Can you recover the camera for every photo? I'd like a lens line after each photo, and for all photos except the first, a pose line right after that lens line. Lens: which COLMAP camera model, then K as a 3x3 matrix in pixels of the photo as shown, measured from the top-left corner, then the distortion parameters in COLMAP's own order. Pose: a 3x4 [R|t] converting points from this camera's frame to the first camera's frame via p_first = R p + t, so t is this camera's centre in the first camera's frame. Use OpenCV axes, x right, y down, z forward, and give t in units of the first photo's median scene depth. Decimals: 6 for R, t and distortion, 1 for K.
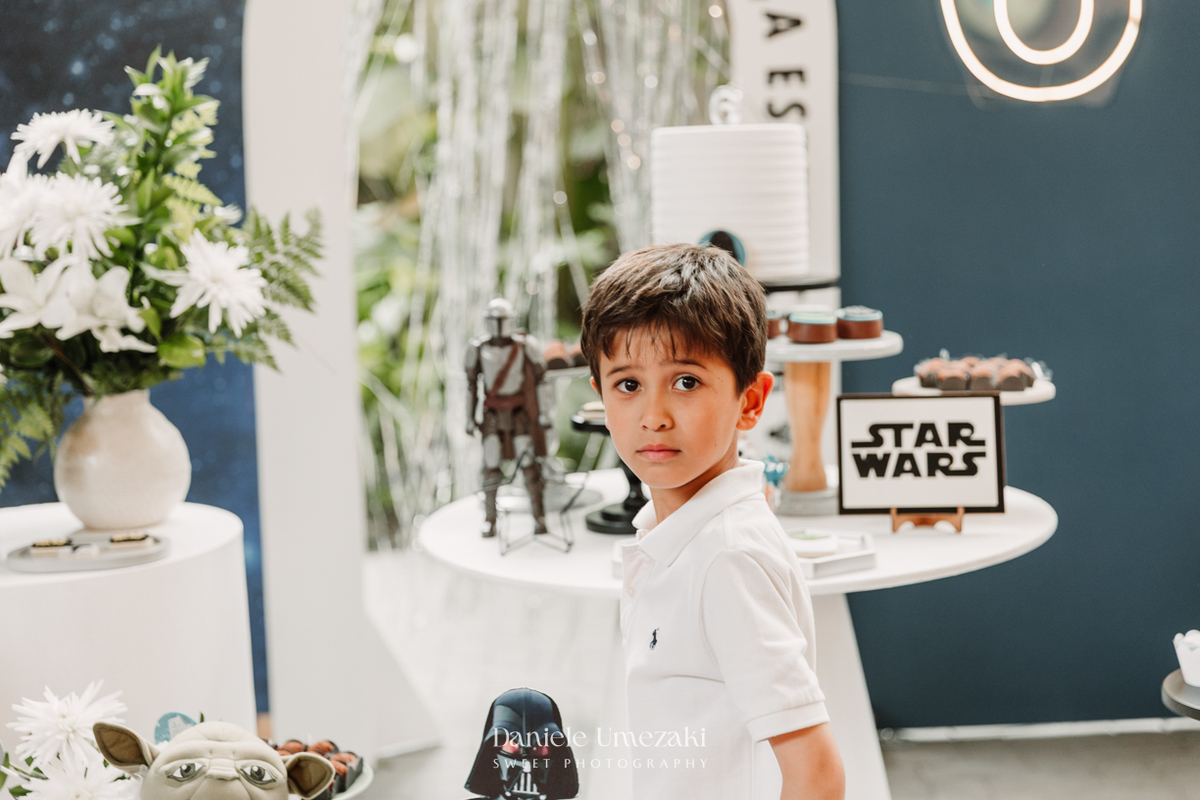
lens RADIAL K [[2124.4, 0, 602.2], [0, 2124.4, 393.7], [0, 0, 1]] dist [-0.017443, 0.000000]
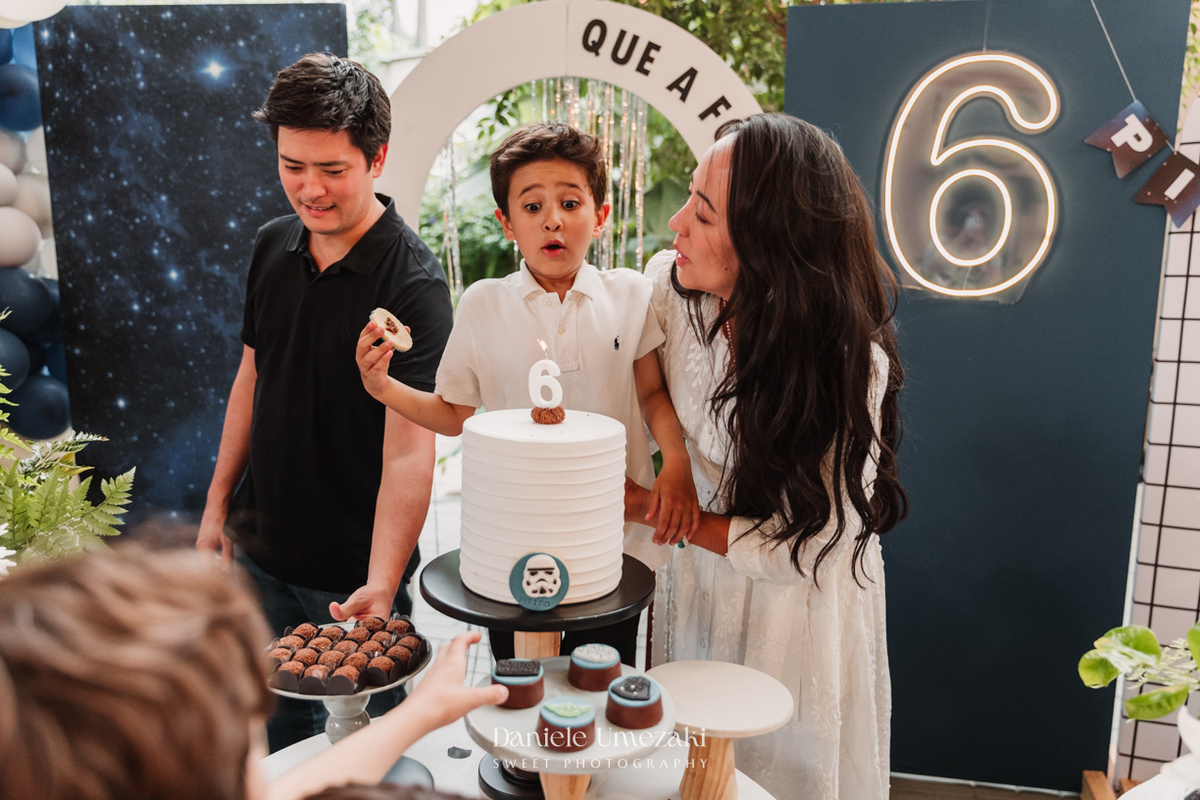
lens RADIAL K [[1031.4, 0, 603.1], [0, 1031.4, 399.9], [0, 0, 1]] dist [-0.005973, 0.023536]
pose [[0.982032, 0.086504, -0.167722, 0.176619], [-0.072255, 0.993382, 0.089284, -0.189241], [0.174335, -0.075561, 0.981783, 0.606113]]
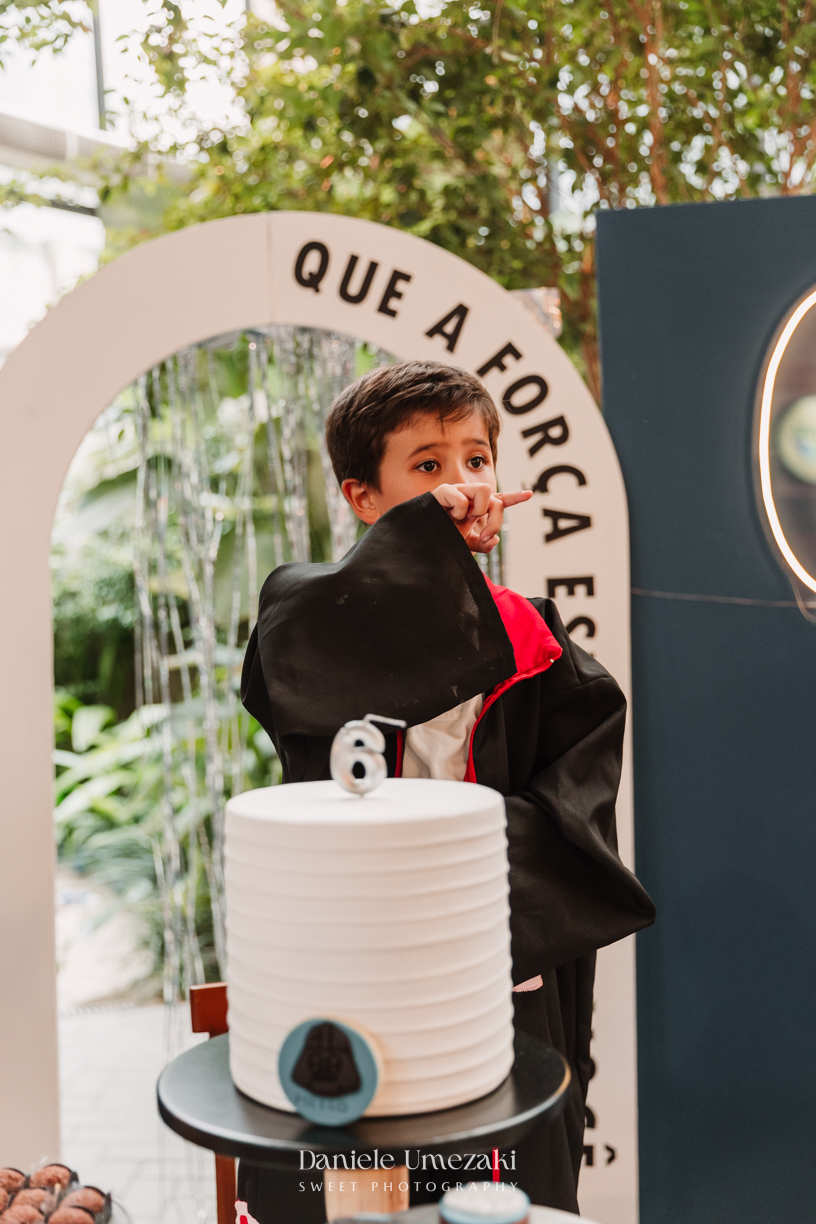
lens RADIAL K [[1503.8, 0, 400.7], [0, 1503.8, 613.6], [0, 0, 1]] dist [0.004652, 0.000000]
pose [[0.996600, 0.002688, -0.082349, 0.110517], [-0.008596, 0.997405, -0.071474, -0.154376], [0.081943, 0.071939, 0.994037, 0.658580]]
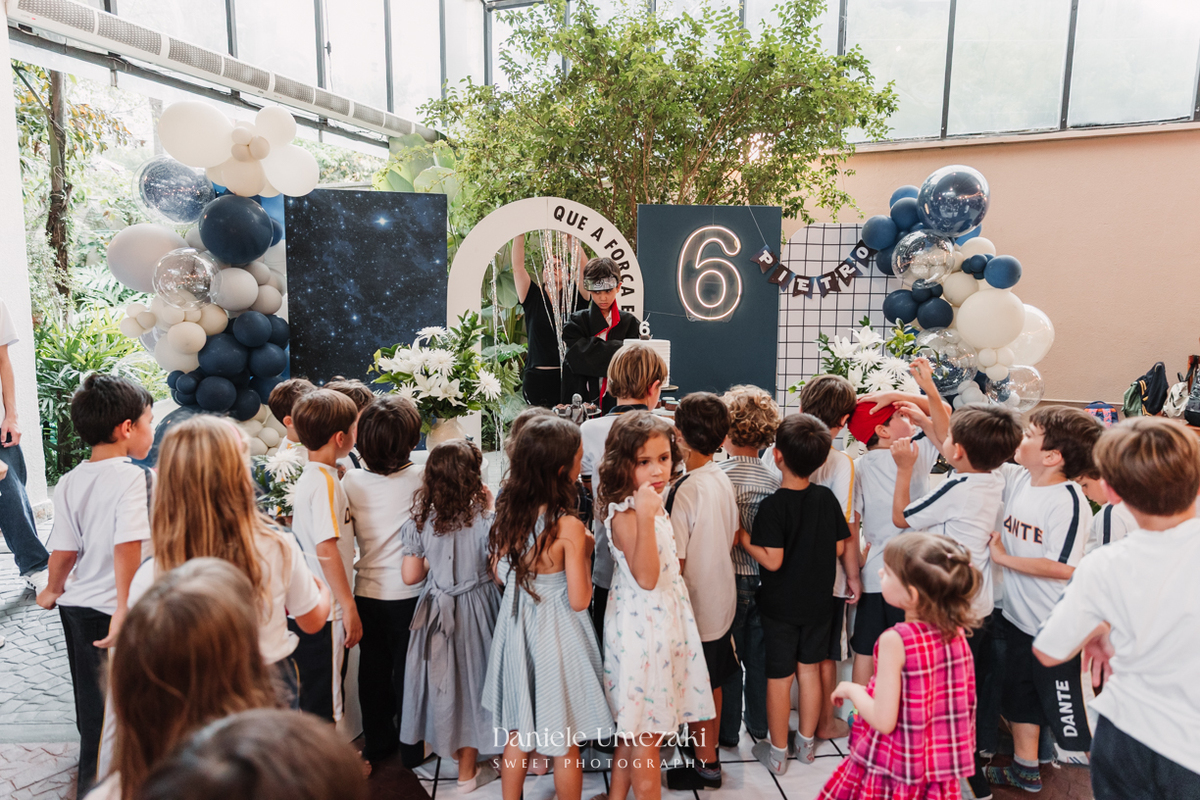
lens RADIAL K [[805.3, 0, 598.9], [0, 805.3, 397.6], [0, 0, 1]] dist [0.023001, -0.007662]
pose [[0.987911, 0.031392, 0.151810, -0.200988], [-0.033202, 0.999404, 0.009399, -0.050060], [-0.151424, -0.014326, 0.988365, -0.216935]]
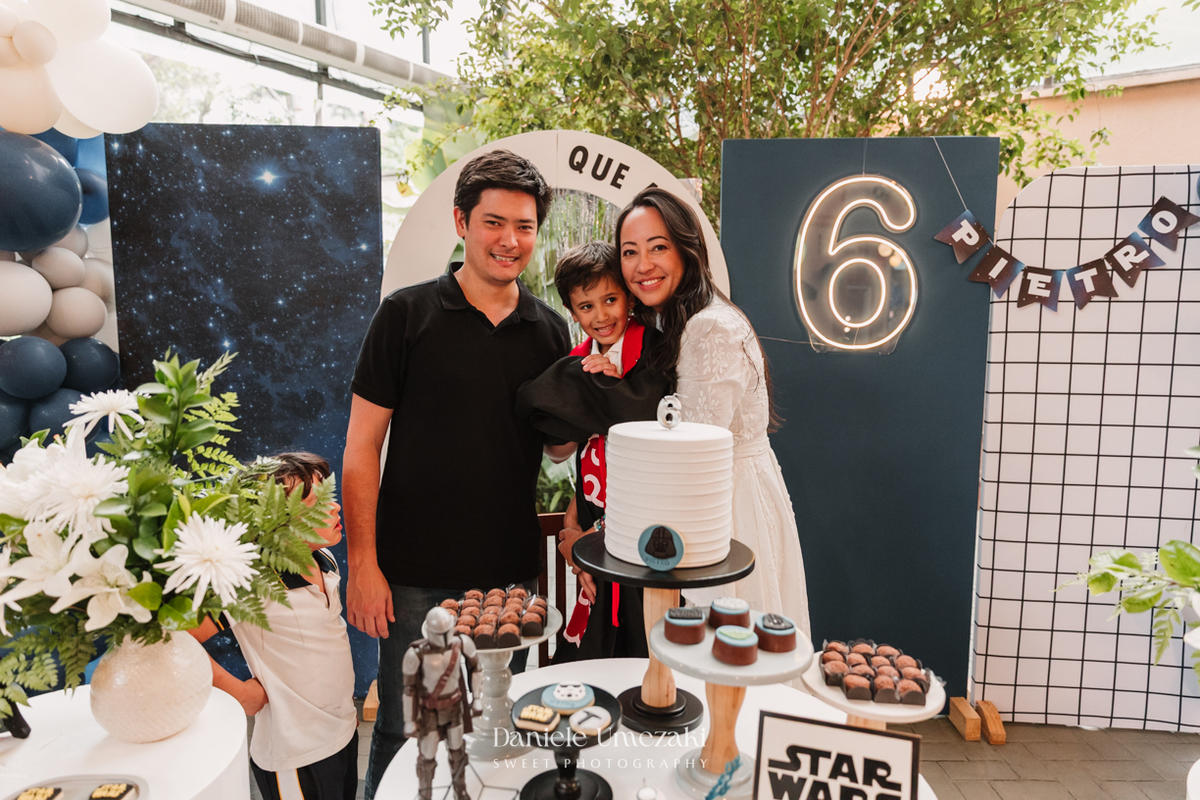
lens RADIAL K [[805.3, 0, 601.4], [0, 805.3, 397.3], [0, 0, 1]] dist [0.023001, -0.007662]
pose [[0.998672, 0.050735, -0.008909, 0.026800], [-0.050652, 0.998673, 0.009303, -0.155843], [0.009369, -0.008839, 0.999917, 0.577210]]
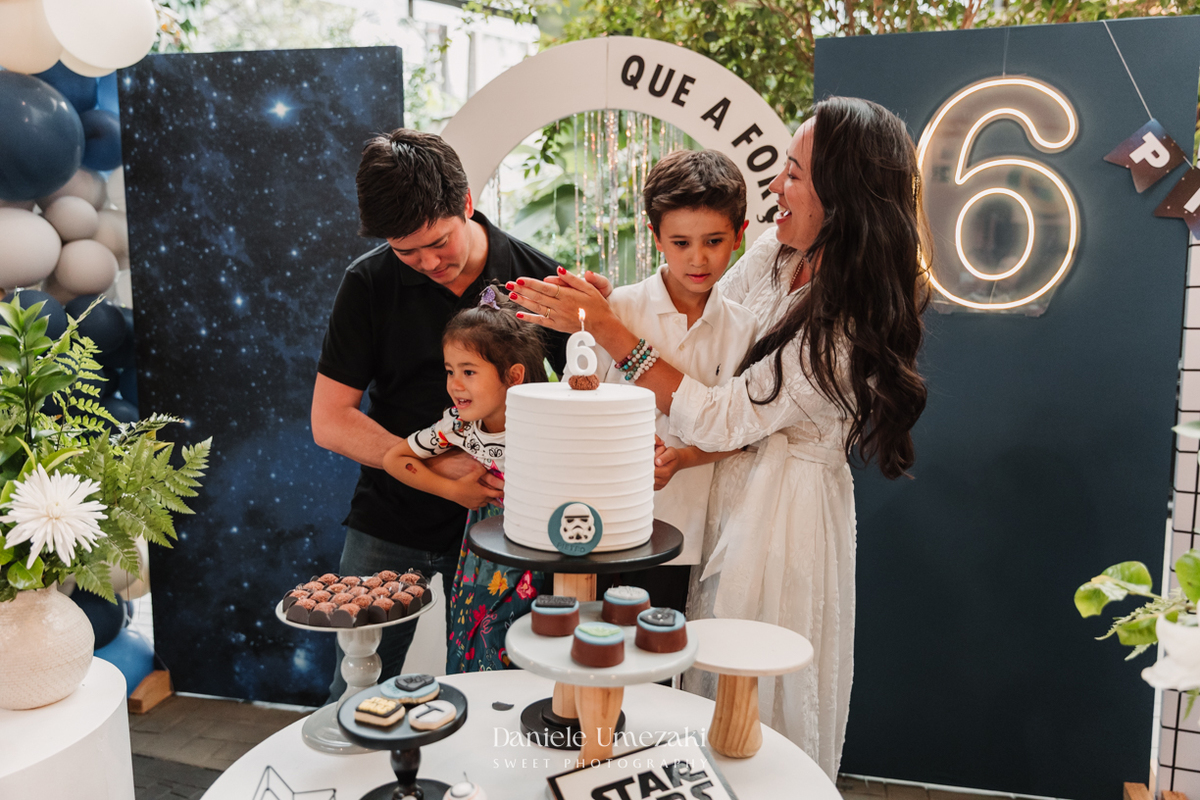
lens RADIAL K [[1031.4, 0, 603.6], [0, 1031.4, 400.2], [0, 0, 1]] dist [-0.005973, 0.023536]
pose [[0.973579, 0.072843, -0.216418, 0.195548], [-0.066387, 0.997109, 0.036966, -0.149069], [0.218485, -0.021622, 0.975601, 0.561815]]
